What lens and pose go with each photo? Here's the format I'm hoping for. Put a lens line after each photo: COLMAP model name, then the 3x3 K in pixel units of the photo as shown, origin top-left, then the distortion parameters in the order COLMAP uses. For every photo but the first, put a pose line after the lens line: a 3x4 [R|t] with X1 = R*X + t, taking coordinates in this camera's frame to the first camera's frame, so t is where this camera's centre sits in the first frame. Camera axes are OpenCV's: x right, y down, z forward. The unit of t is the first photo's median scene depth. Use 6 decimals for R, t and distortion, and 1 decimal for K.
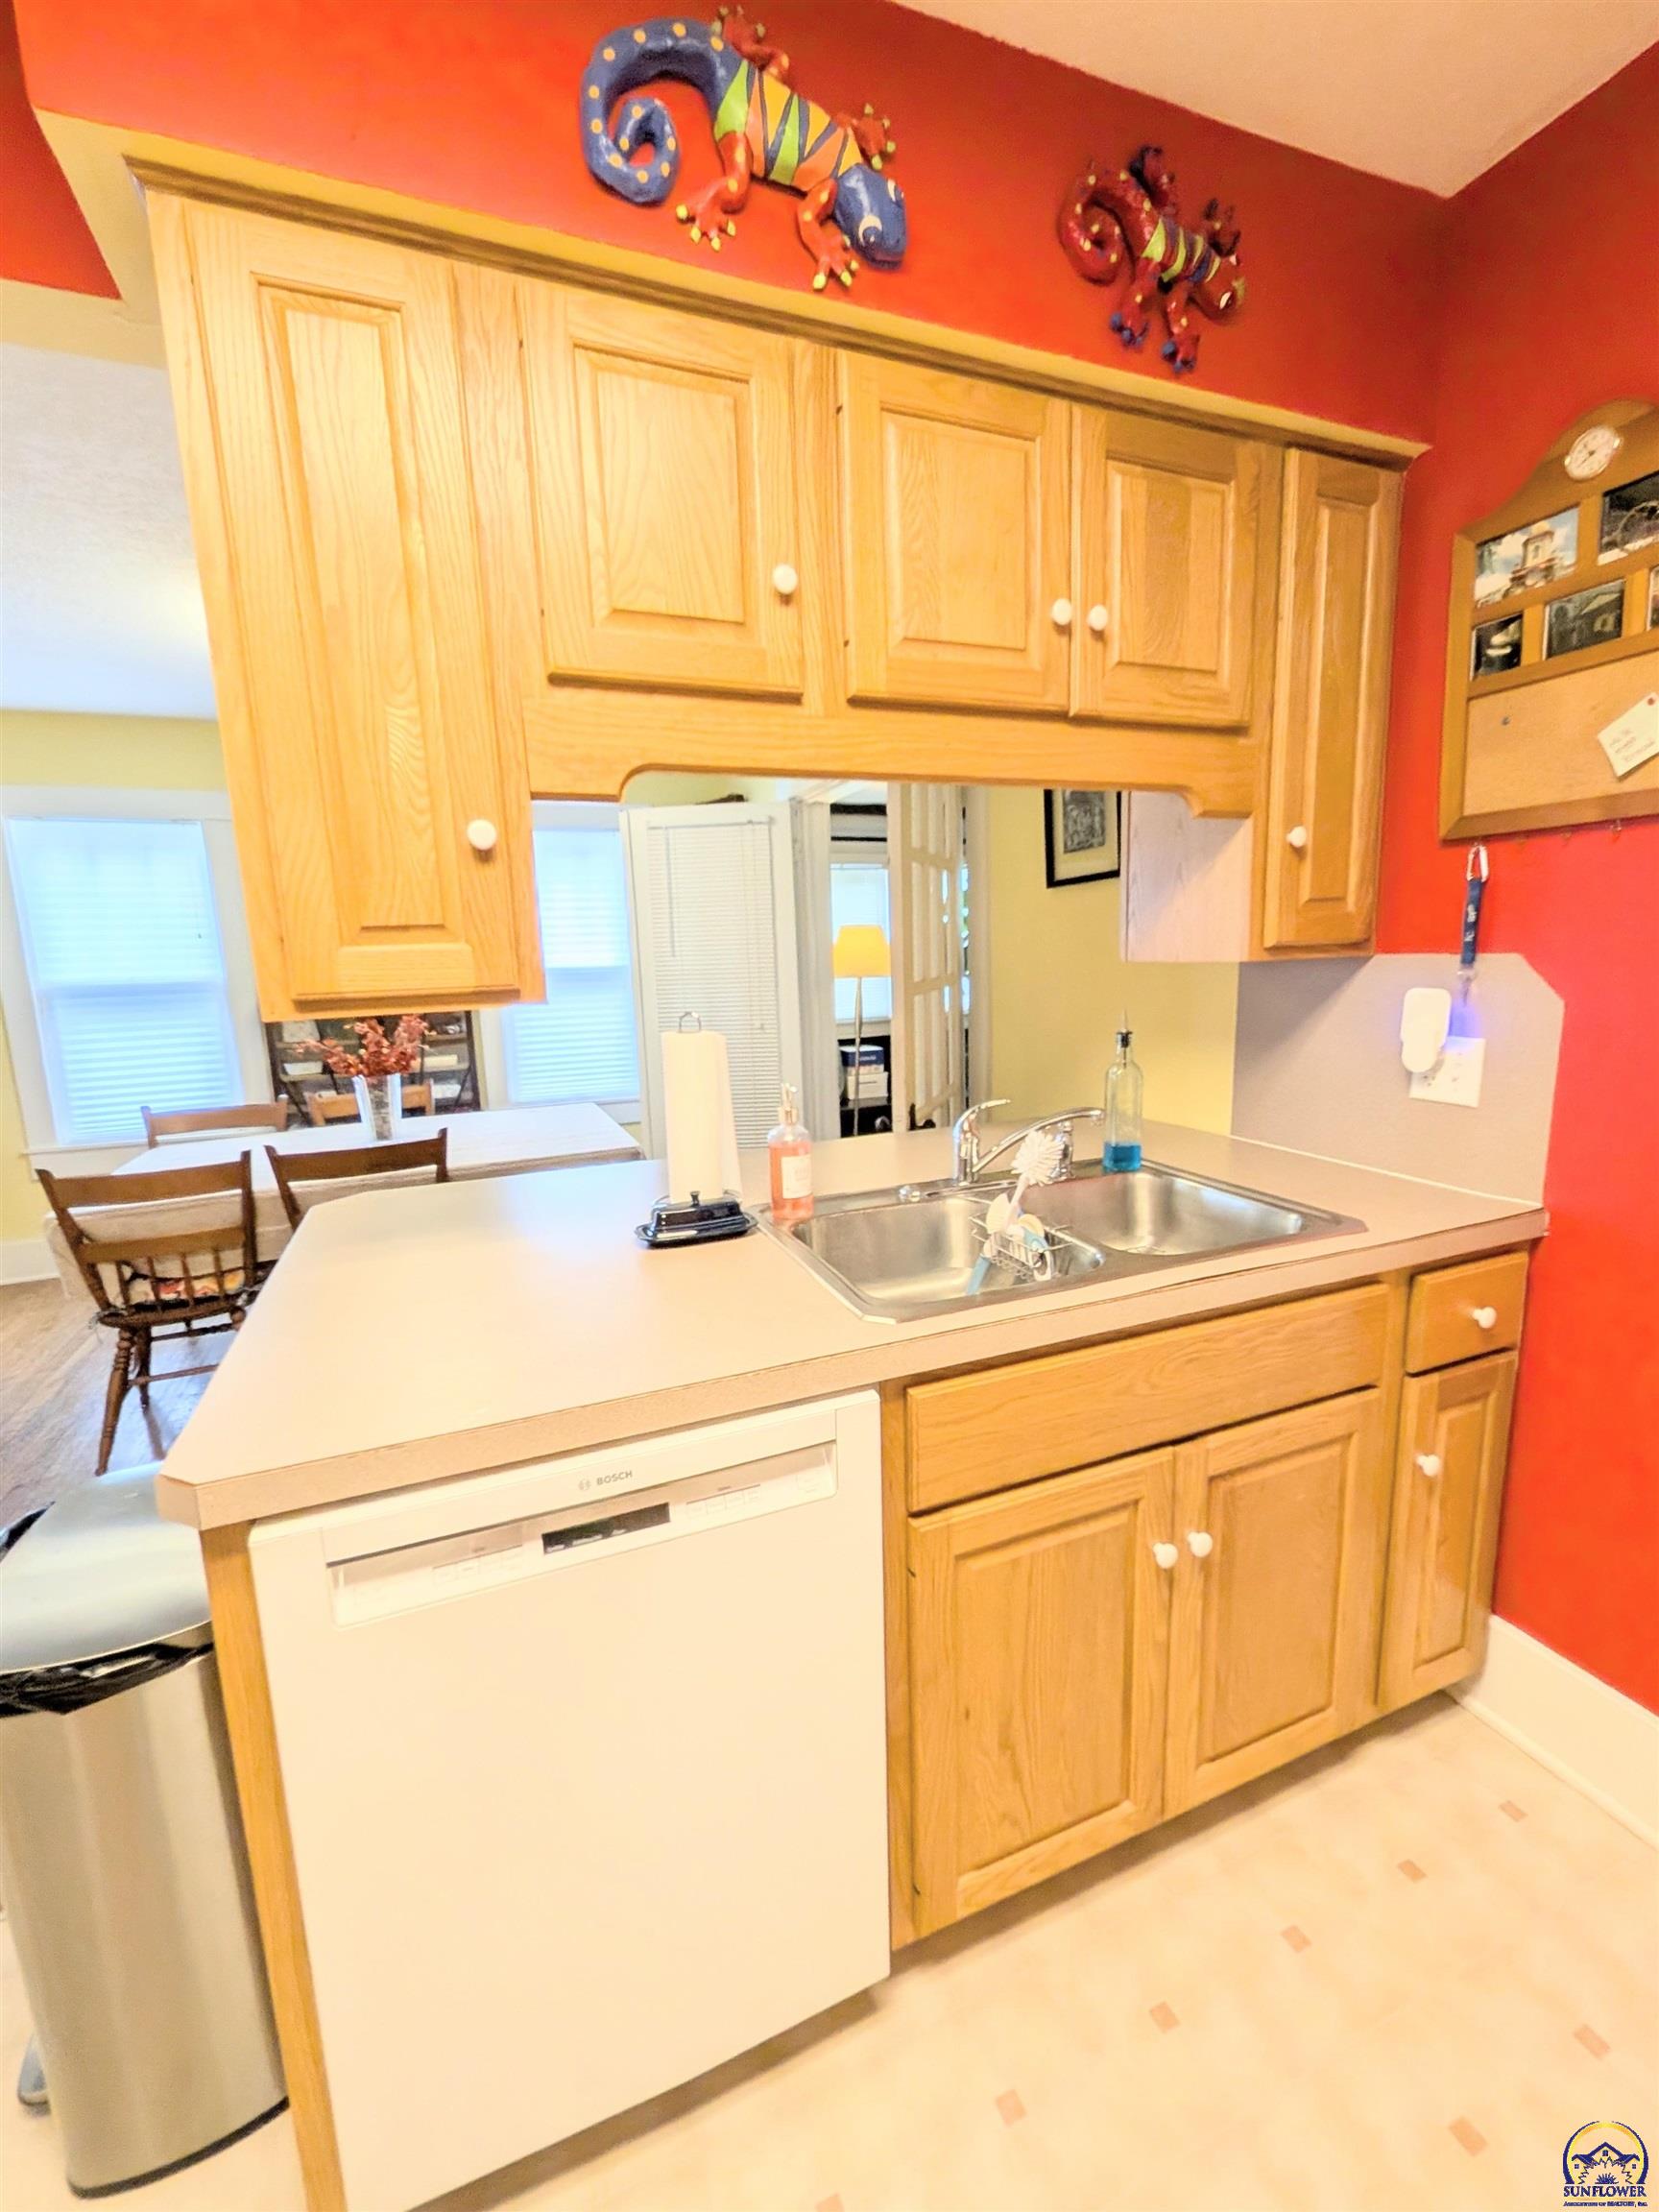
lens RADIAL K [[909.1, 0, 843.9], [0, 909.1, 1102.3], [0, 0, 1]] dist [-0.000343, 0.000185]
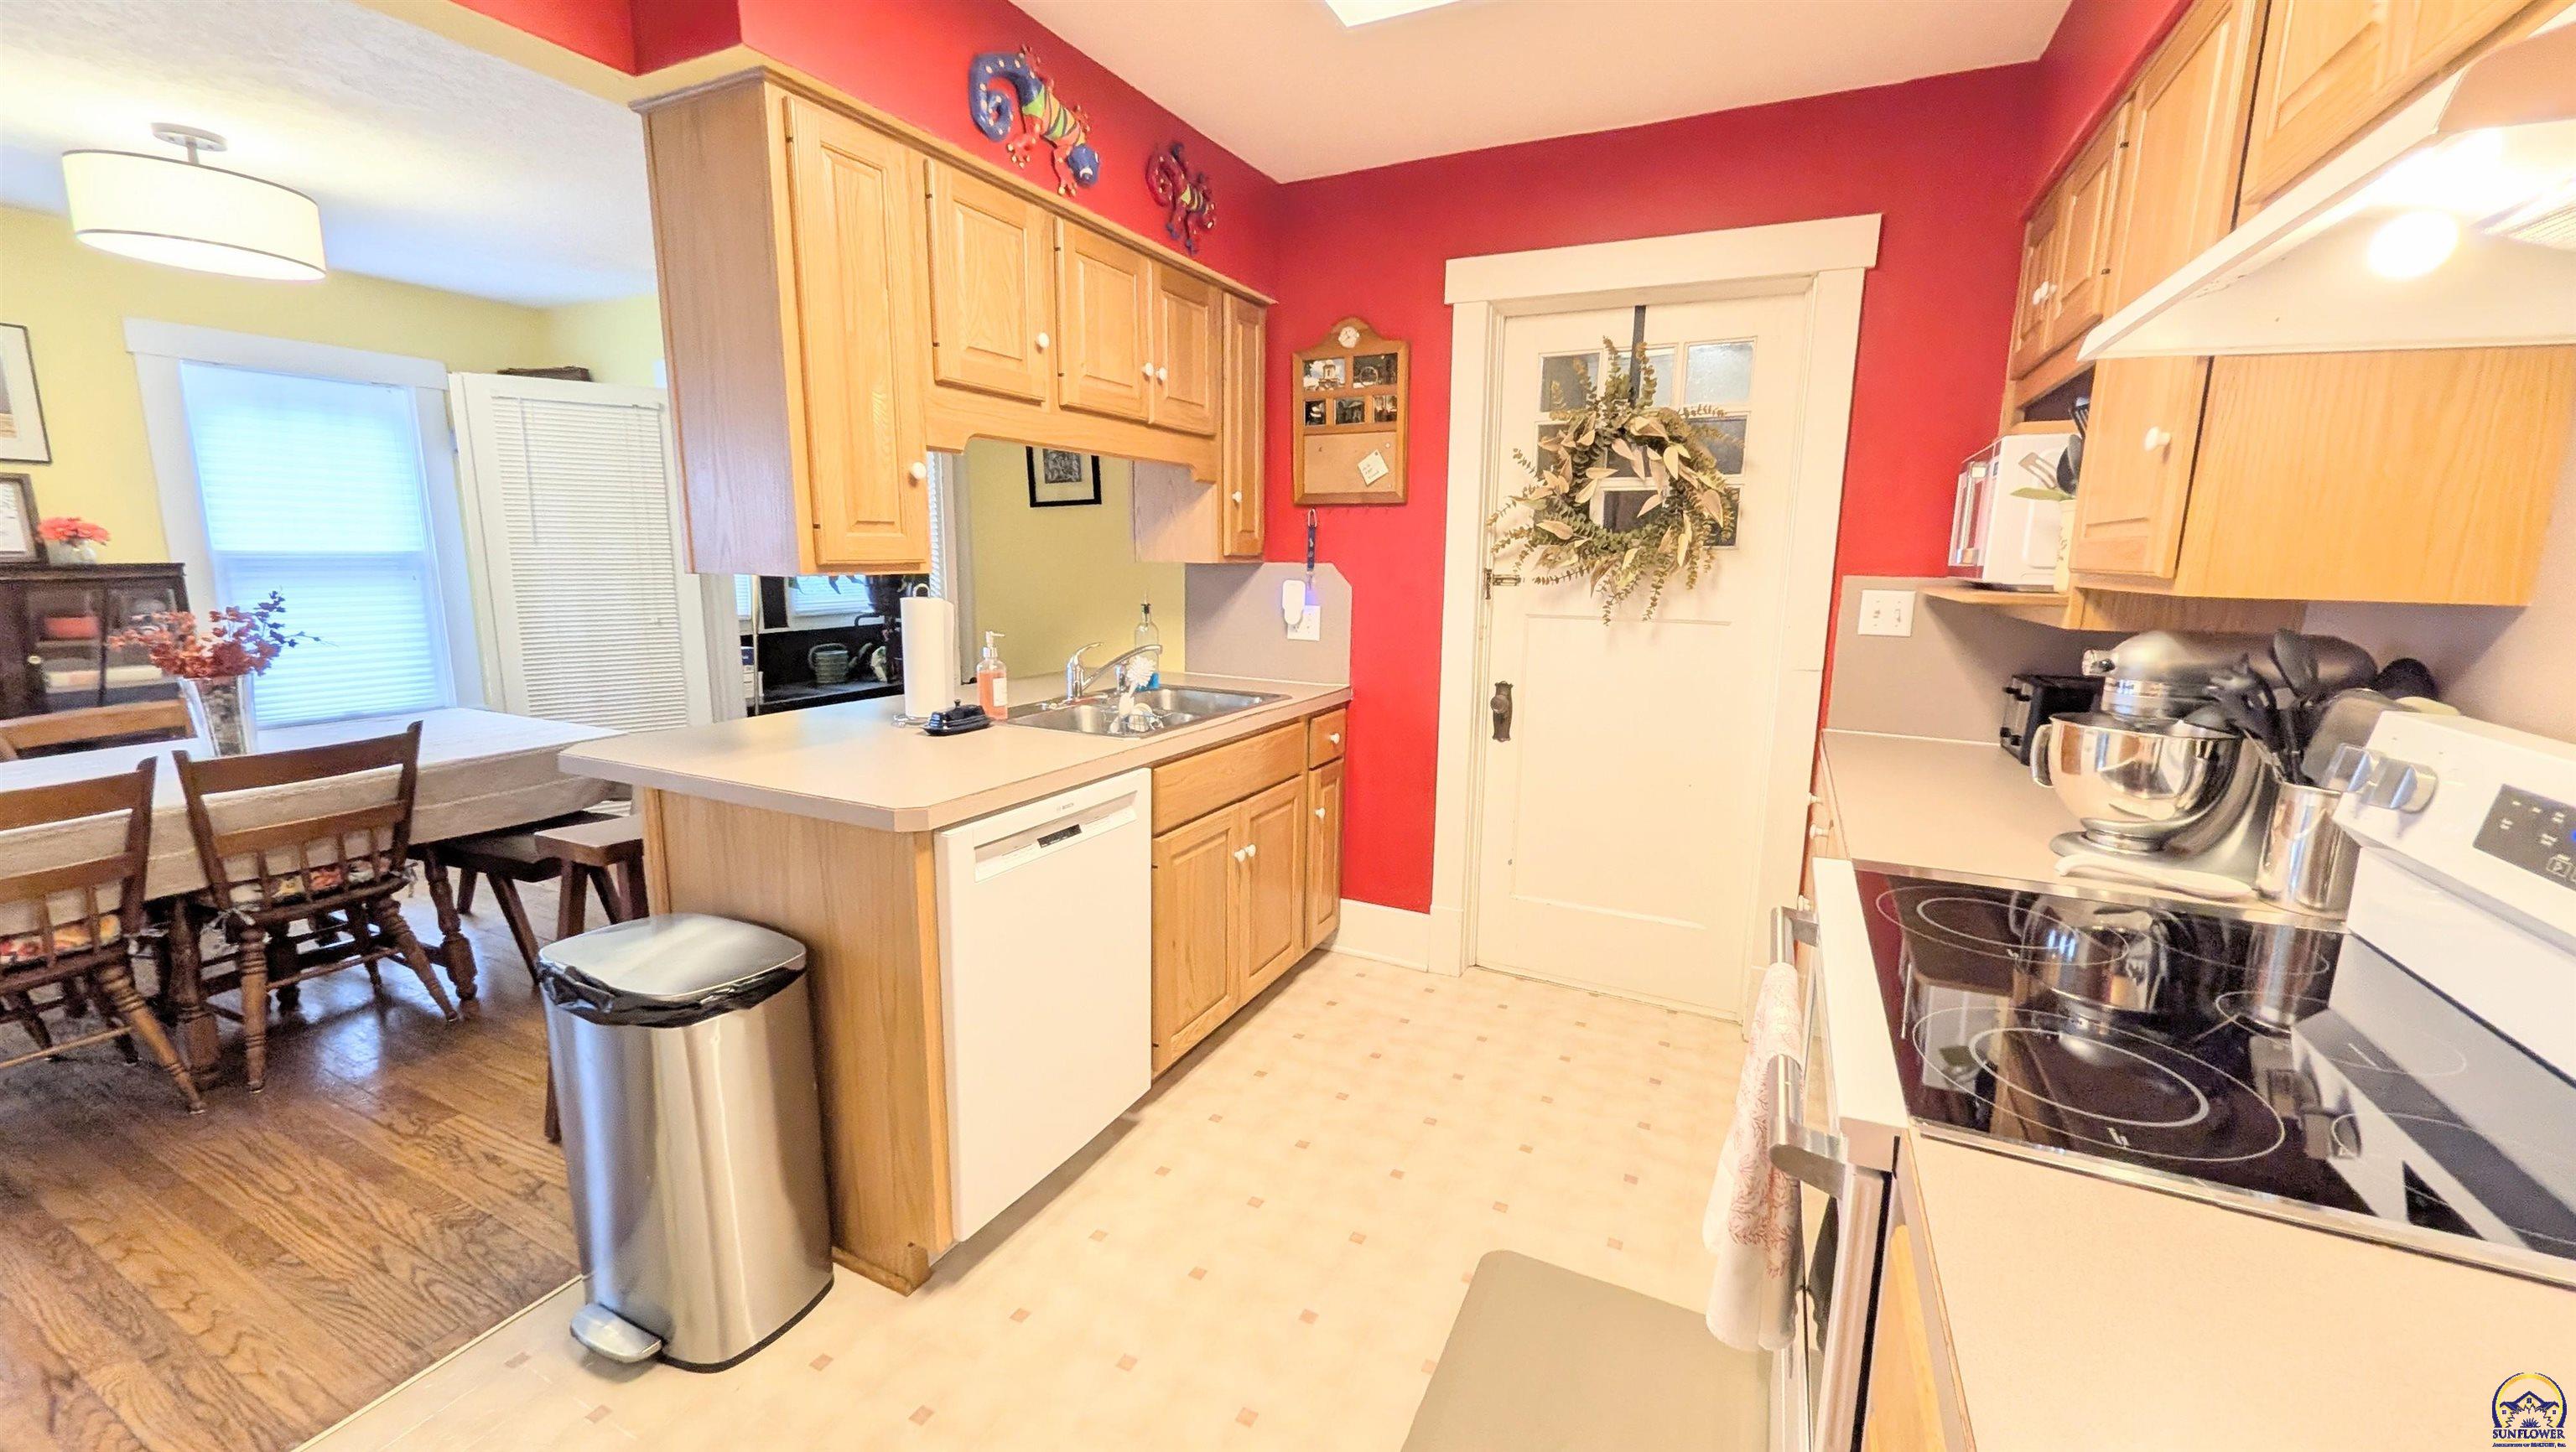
lens RADIAL K [[995.9, 0, 1282.0], [0, 995.9, 724.5], [0, 0, 1]] dist [0.002913, 0.000201]
pose [[0.756673, -0.072781, 0.649730, -0.867204], [0.074216, 0.996923, 0.025240, 0.140264], [-0.649567, 0.029122, 0.759746, -0.652239]]
